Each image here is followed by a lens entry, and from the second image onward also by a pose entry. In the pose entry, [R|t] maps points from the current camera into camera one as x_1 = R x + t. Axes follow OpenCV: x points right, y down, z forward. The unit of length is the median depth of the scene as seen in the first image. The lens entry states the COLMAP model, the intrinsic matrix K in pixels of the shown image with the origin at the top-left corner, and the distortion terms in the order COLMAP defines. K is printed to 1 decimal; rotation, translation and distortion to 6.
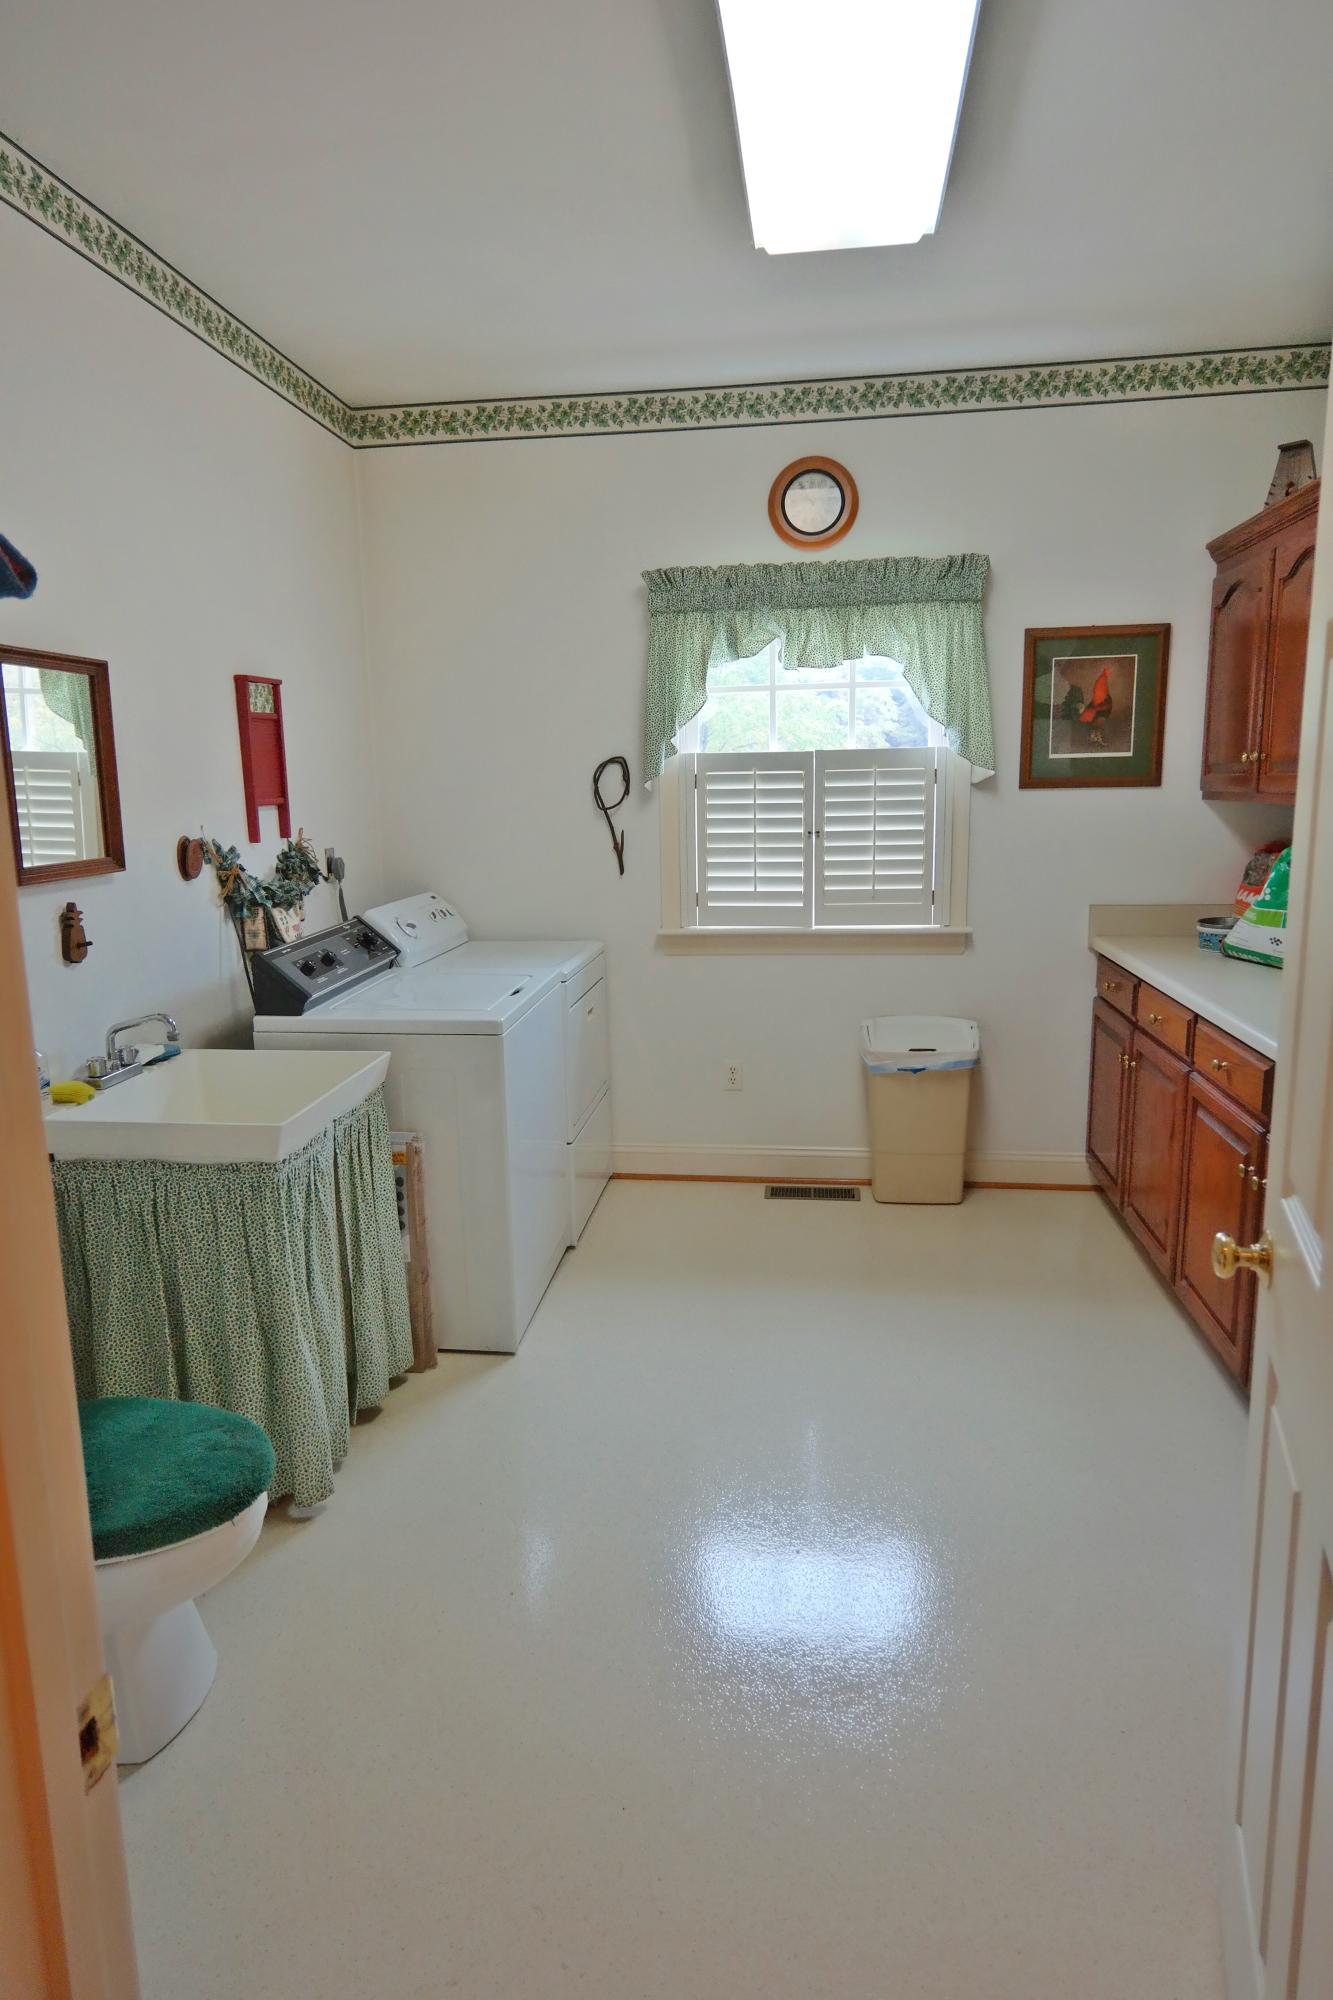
lens RADIAL K [[1158.5, 0, 670.3], [0, 1158.5, 993.9], [0, 0, 1]] dist [0.007352, 0.005818]
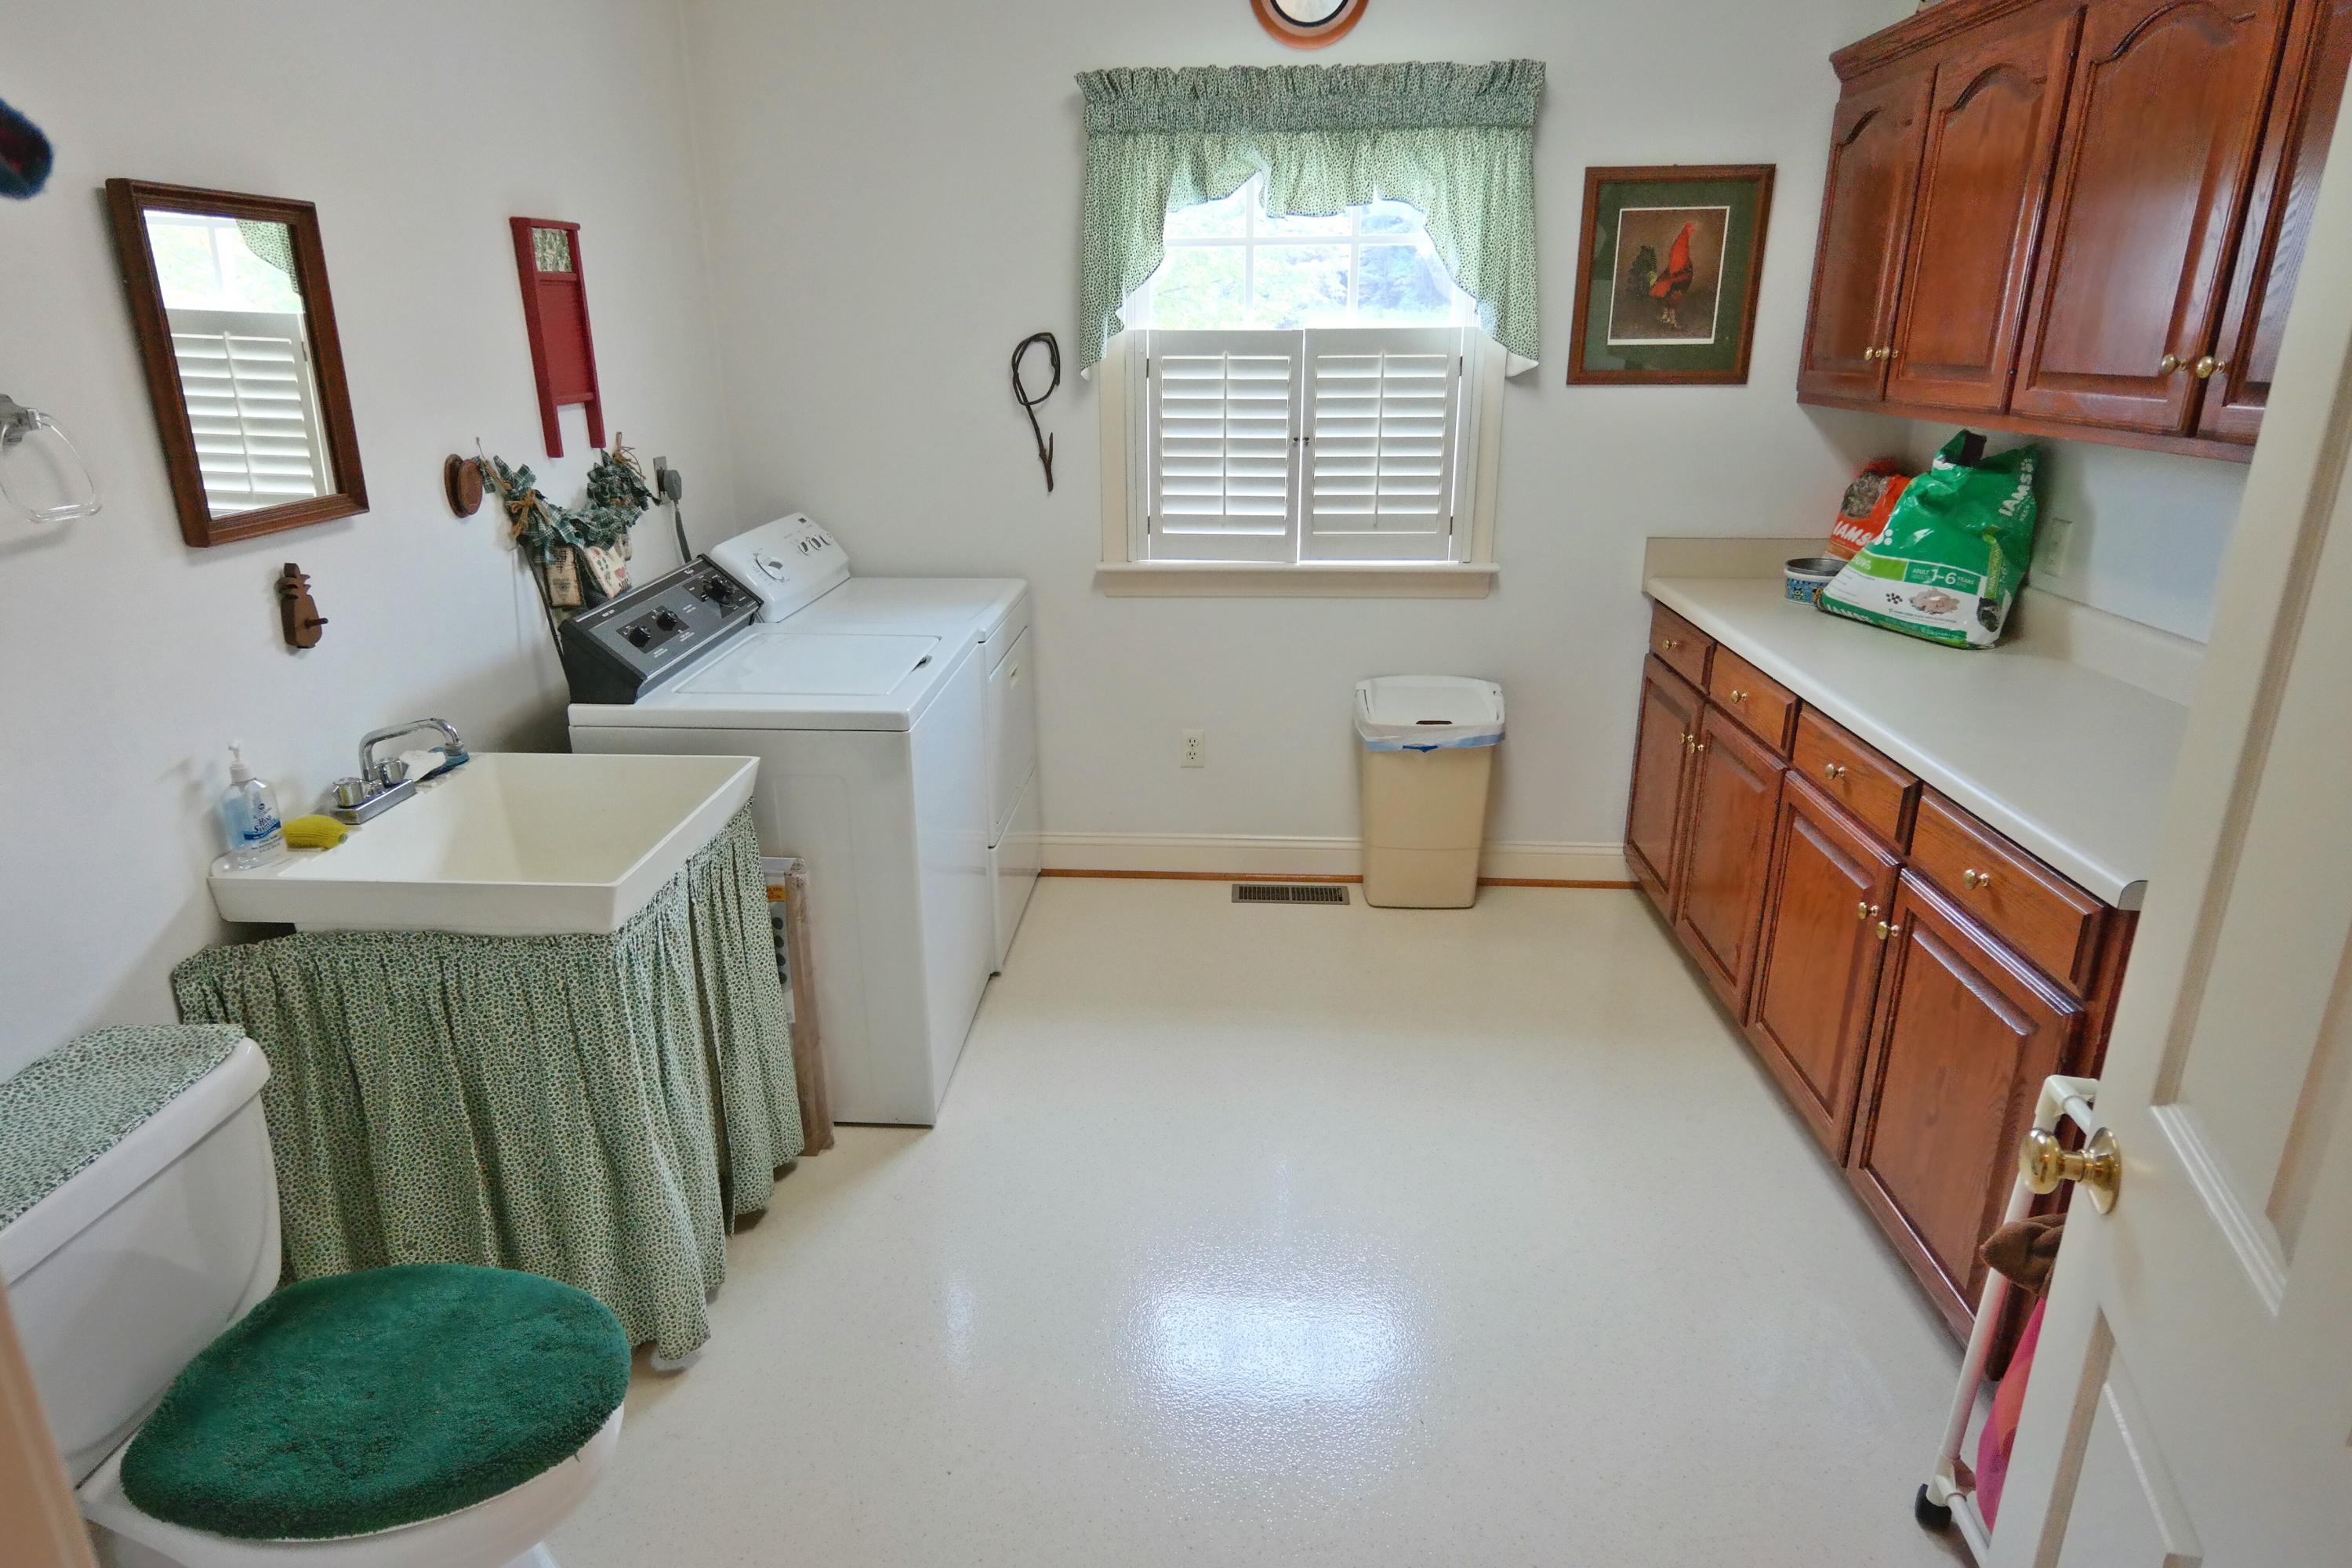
lens RADIAL K [[1362.4, 0, 1169.7], [0, 1362.4, 786.1], [0, 0, 1]] dist [0.007352, 0.005818]
pose [[0.997914, -0.007435, 0.064122, -0.026172], [-0.001724, 0.989920, 0.141619, -0.044002], [-0.064528, -0.141434, 0.987842, 0.087615]]
